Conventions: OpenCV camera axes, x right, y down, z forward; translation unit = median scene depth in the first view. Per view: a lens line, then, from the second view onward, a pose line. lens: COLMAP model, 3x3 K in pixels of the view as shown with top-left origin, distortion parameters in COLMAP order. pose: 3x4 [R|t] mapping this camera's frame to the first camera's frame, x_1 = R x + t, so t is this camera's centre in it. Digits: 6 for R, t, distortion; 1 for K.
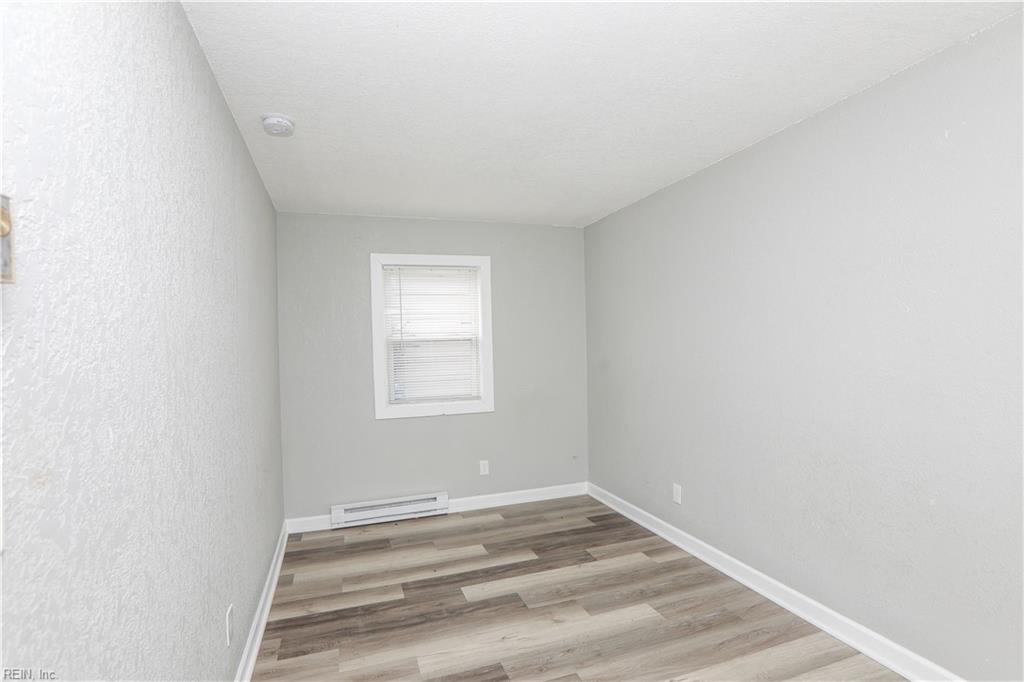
lens RADIAL K [[483.4, 0, 505.3], [0, 483.4, 346.0], [0, 0, 1]] dist [-0.059539, 0.024443]
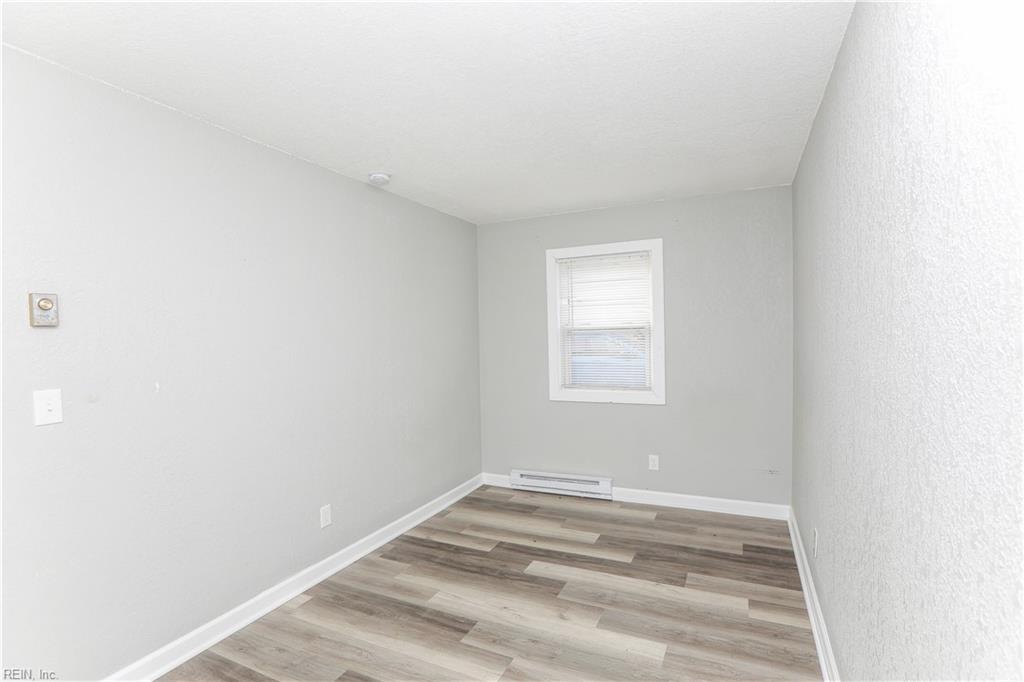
lens RADIAL K [[483.4, 0, 505.3], [0, 483.4, 346.0], [0, 0, 1]] dist [-0.059539, 0.024443]
pose [[0.710206, 0.023202, -0.703611, 0.490520], [0.005223, 0.999256, 0.038224, -0.017660], [0.703974, -0.030822, 0.709556, 0.157676]]
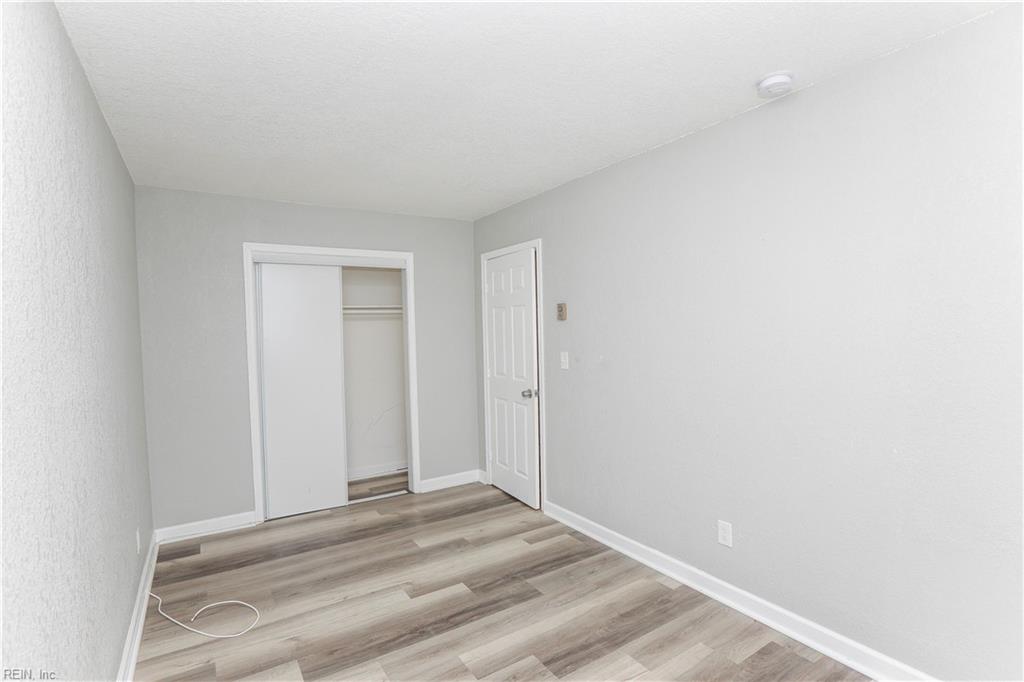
lens RADIAL K [[483.4, 0, 505.3], [0, 483.4, 346.0], [0, 0, 1]] dist [-0.059539, 0.024443]
pose [[-0.971148, 0.049684, -0.233244, 0.164260], [0.042066, 0.998410, 0.037522, -0.012234], [0.234737, 0.026628, -0.971694, 1.115784]]
